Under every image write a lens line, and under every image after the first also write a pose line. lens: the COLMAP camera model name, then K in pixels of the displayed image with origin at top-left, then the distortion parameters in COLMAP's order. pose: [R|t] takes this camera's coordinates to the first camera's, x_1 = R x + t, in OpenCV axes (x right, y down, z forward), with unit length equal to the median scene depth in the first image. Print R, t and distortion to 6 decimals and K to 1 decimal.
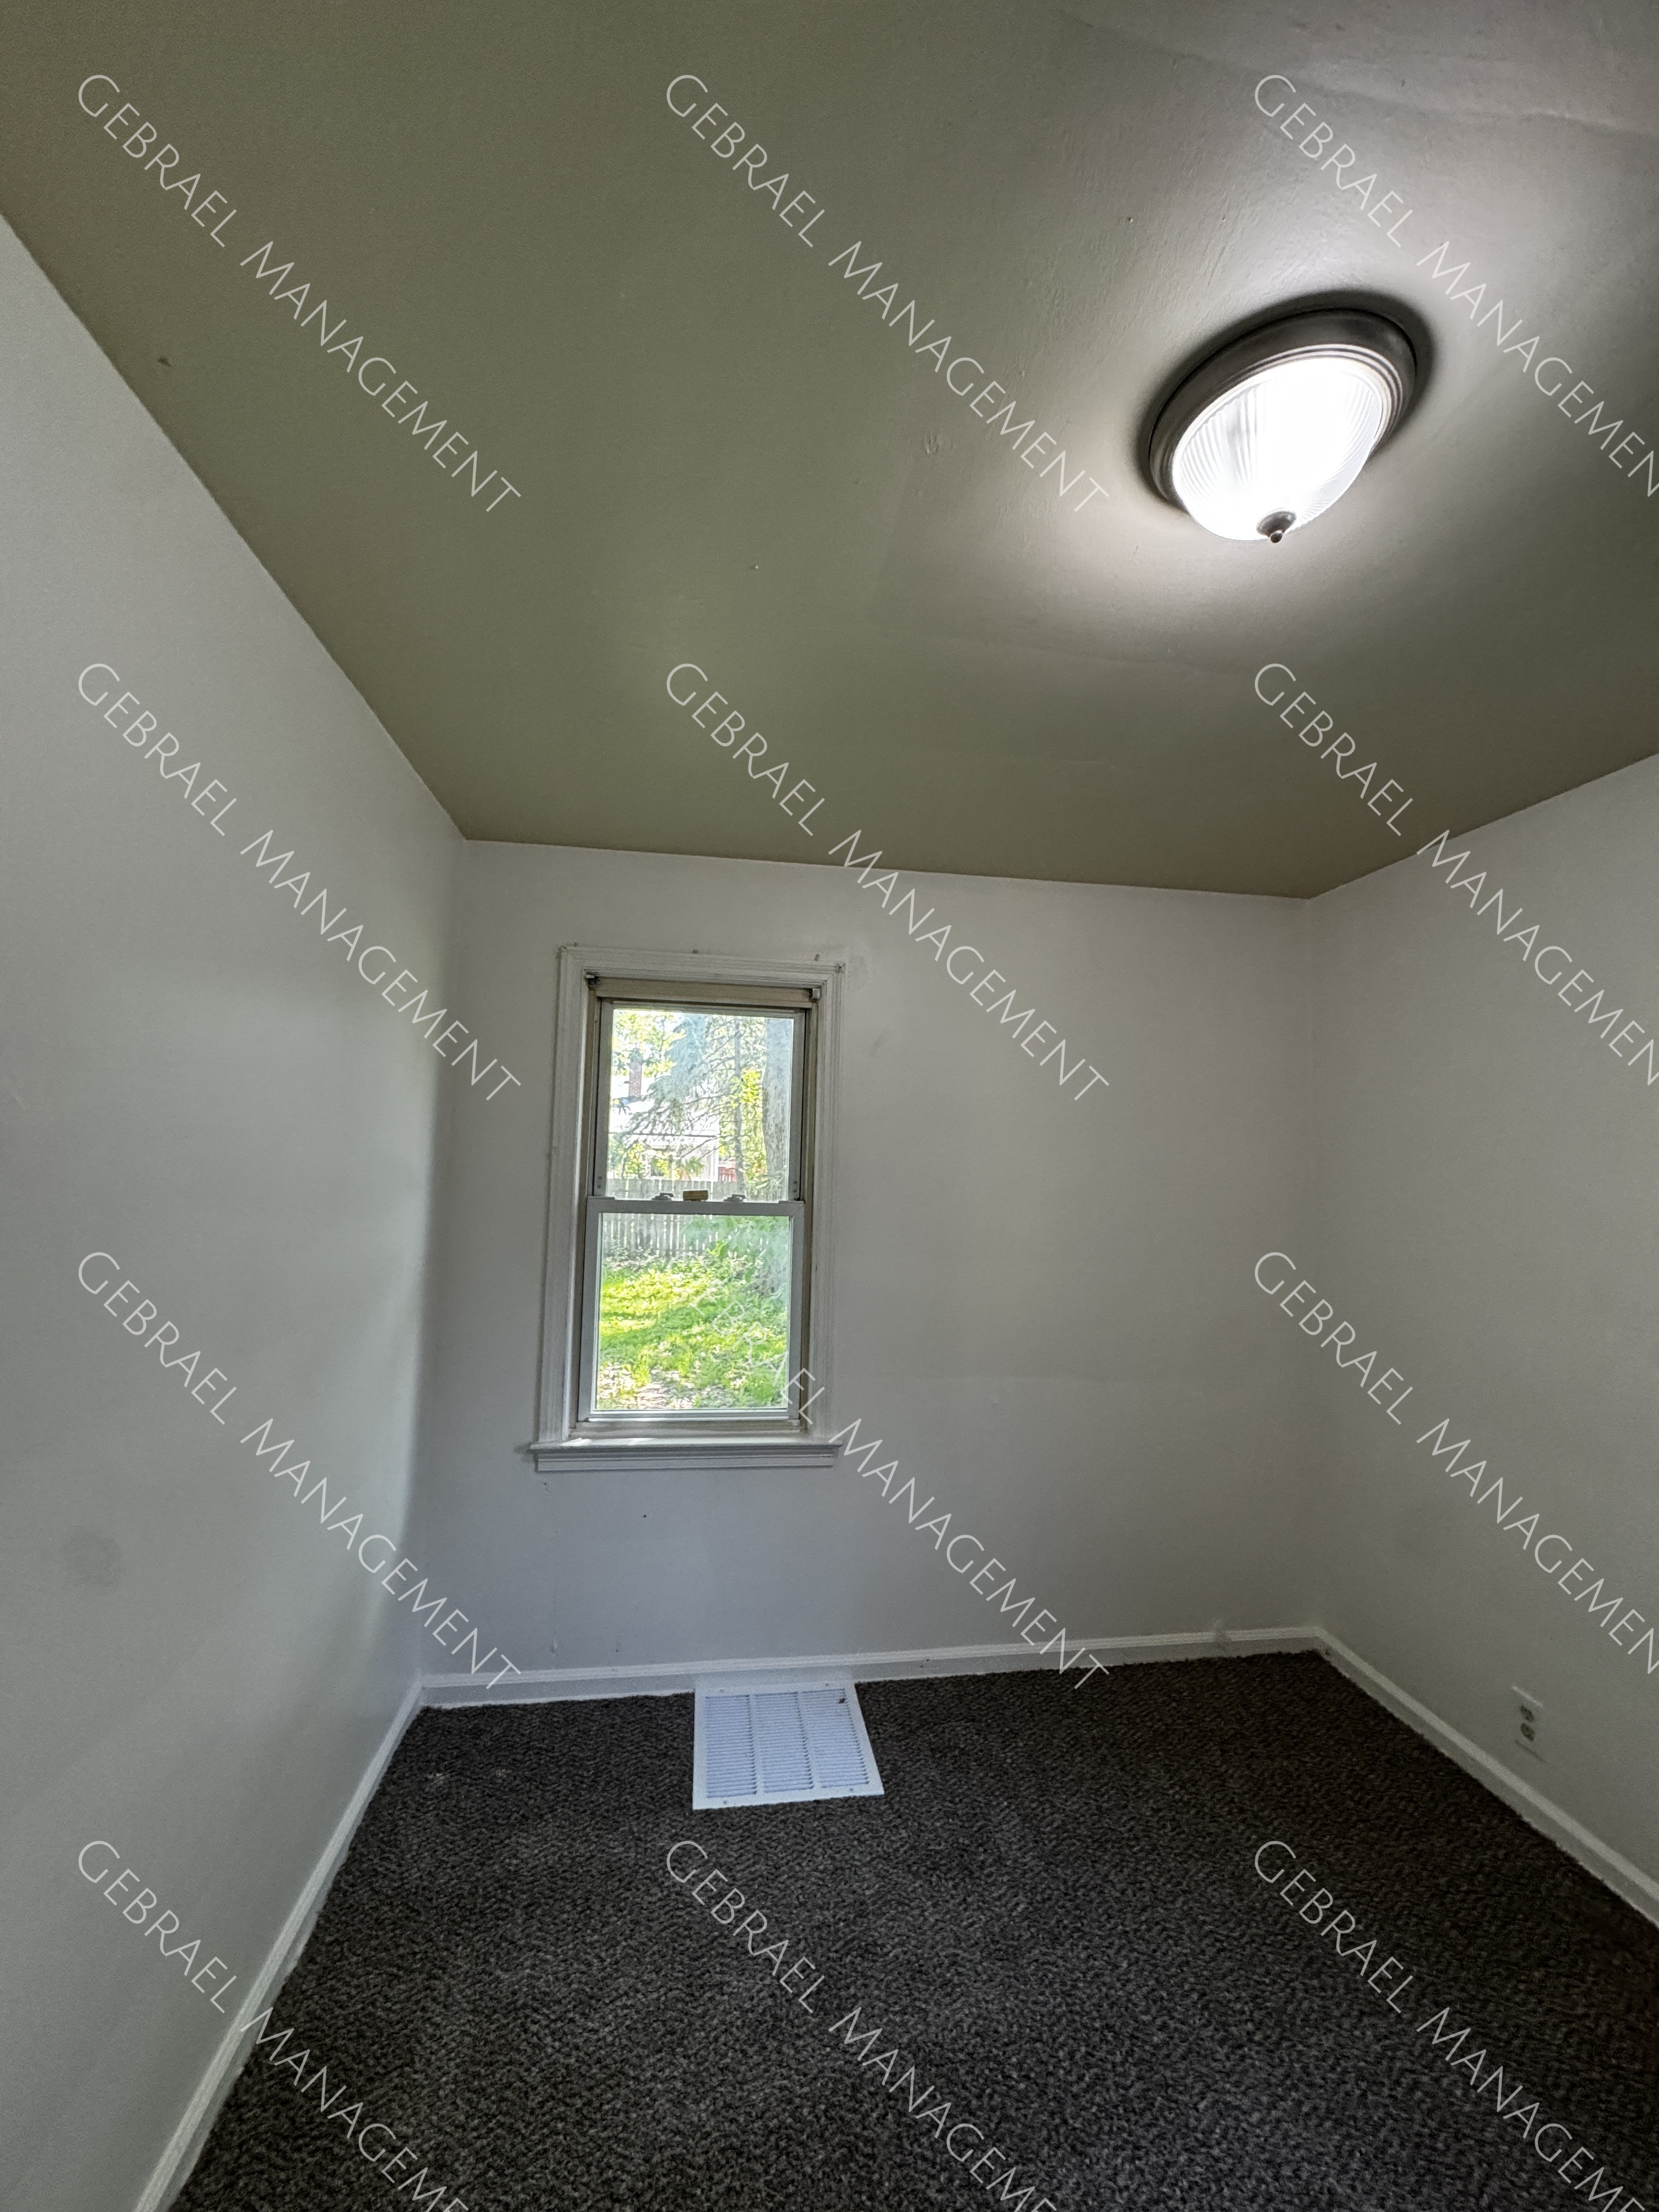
lens RADIAL K [[882.3, 0, 830.9], [0, 882.3, 1107.2], [0, 0, 1]] dist [0.000288, -0.000136]
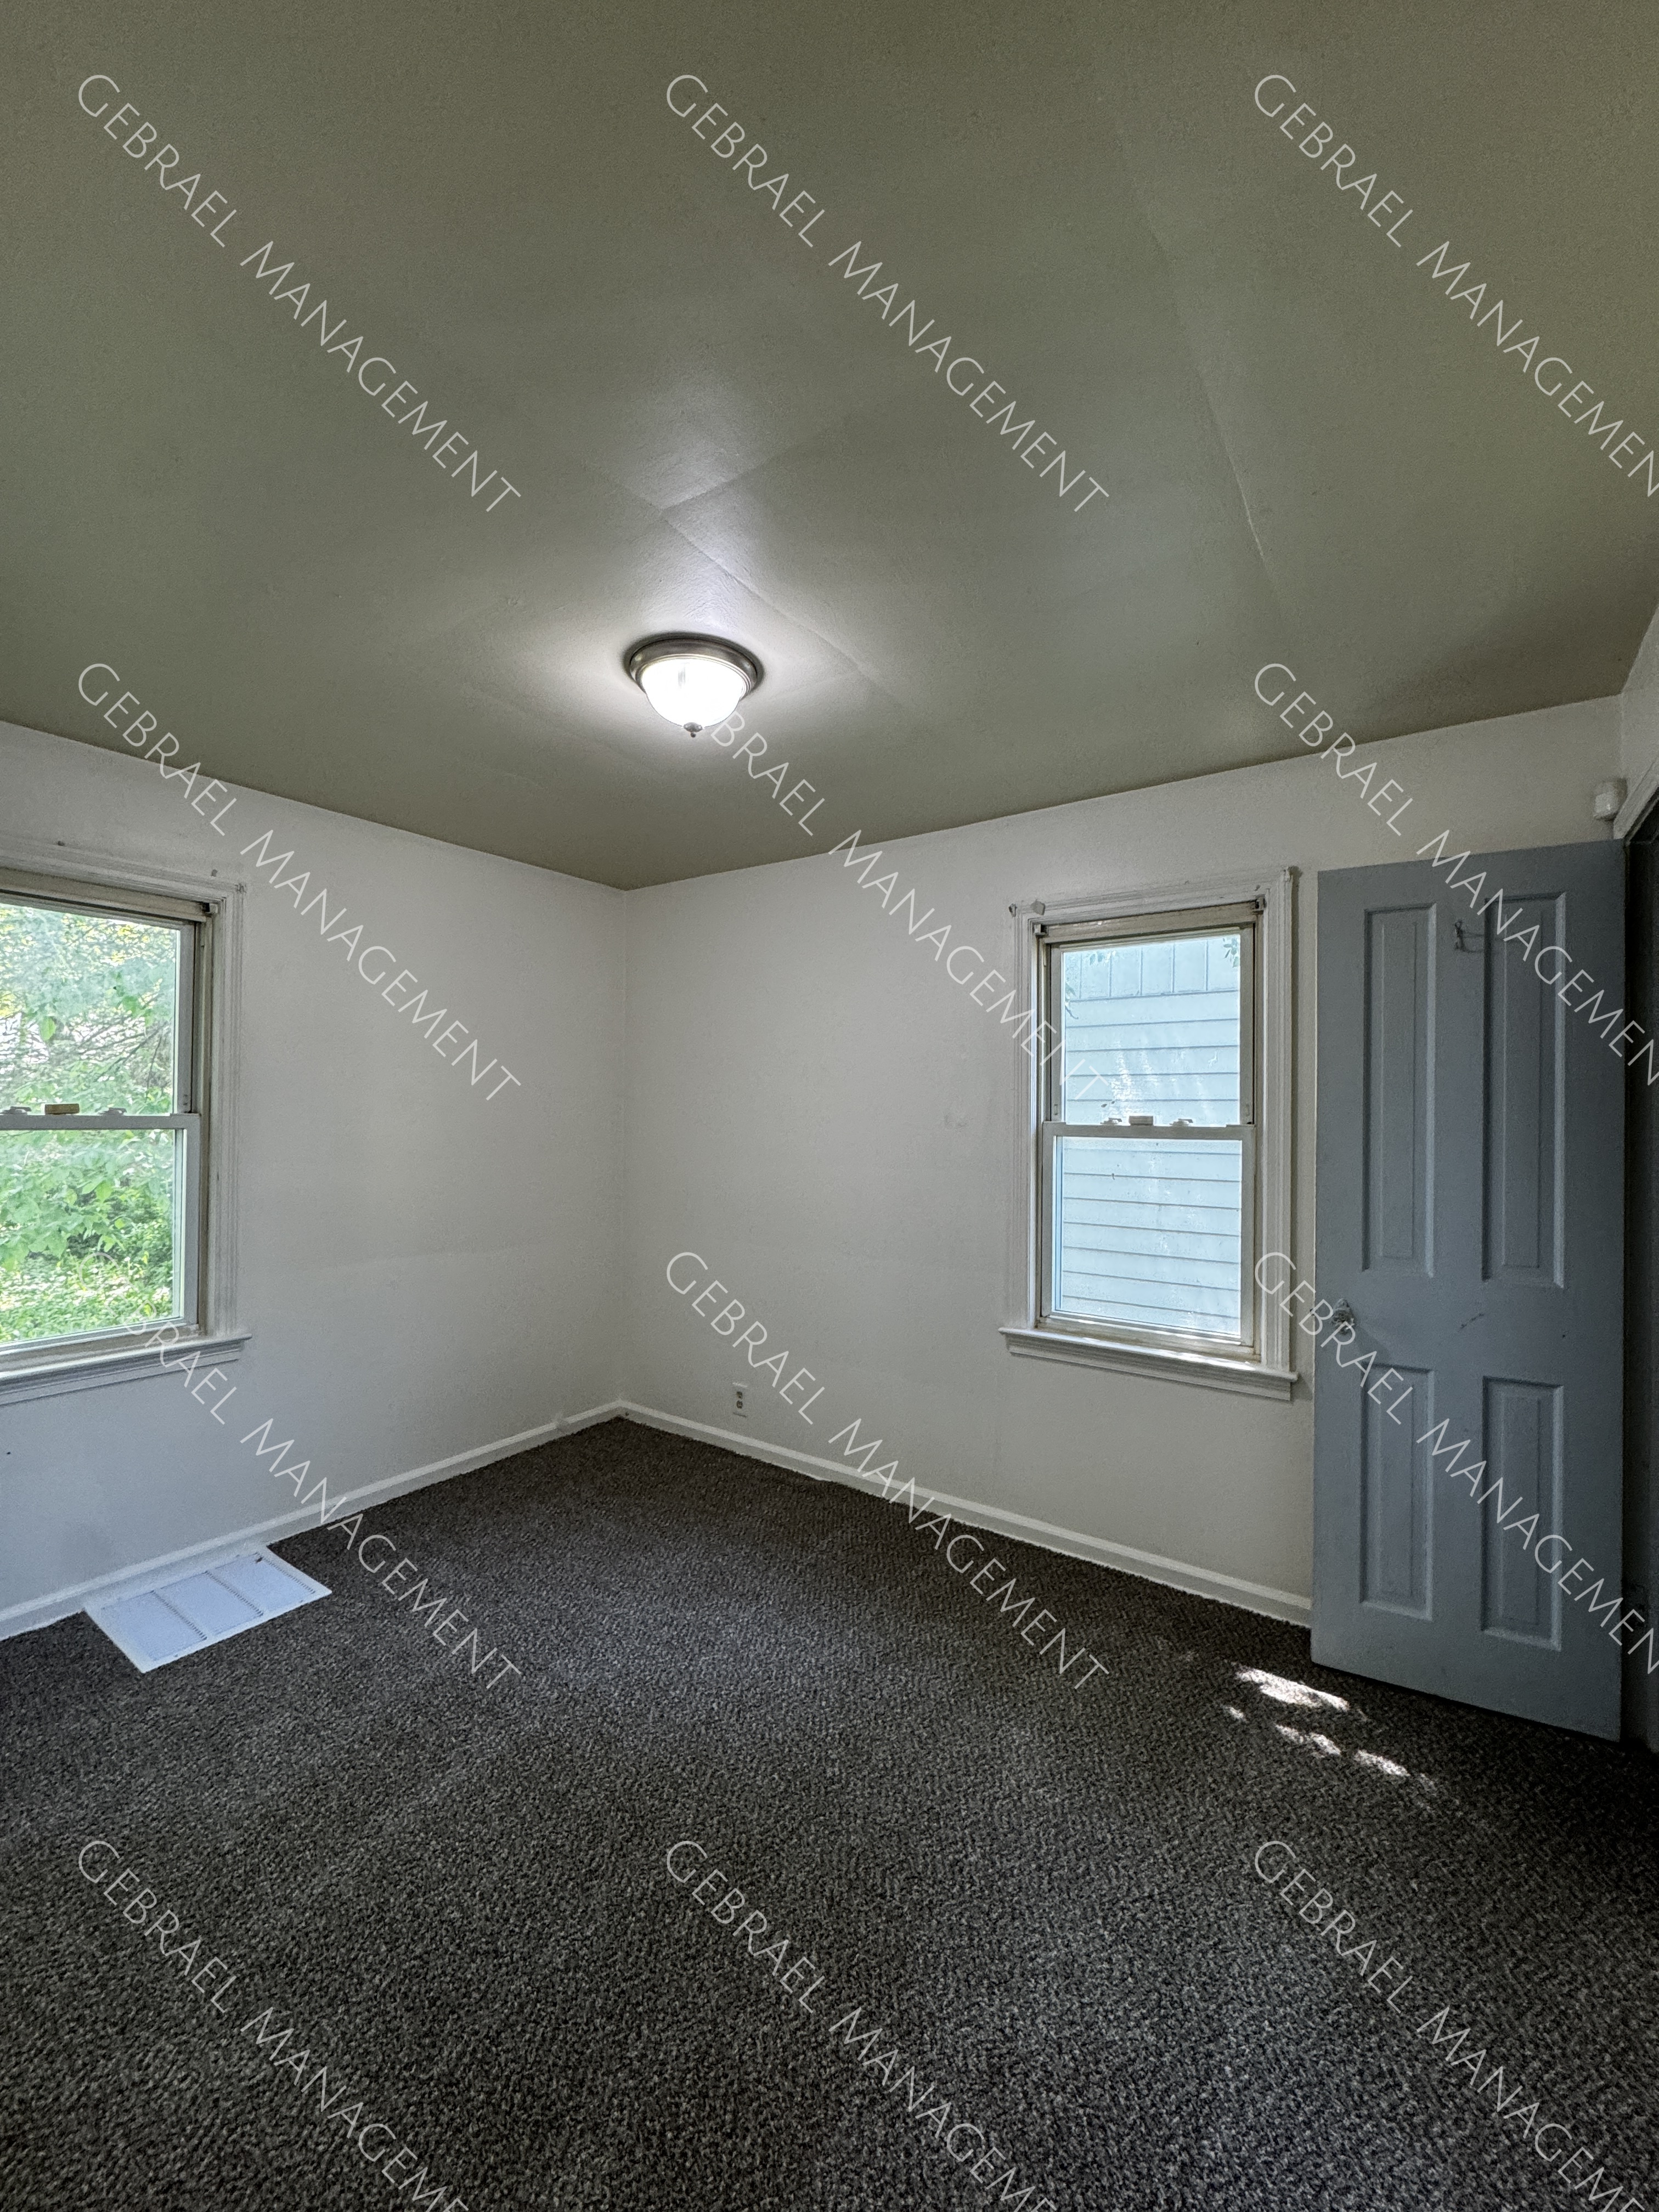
lens RADIAL K [[882.3, 0, 830.9], [0, 882.3, 1107.2], [0, 0, 1]] dist [0.000288, -0.000136]
pose [[0.689233, -0.016197, 0.724359, -0.268558], [-0.036288, 0.997724, 0.056839, 0.015370], [-0.723630, -0.065461, 0.687076, -0.228443]]
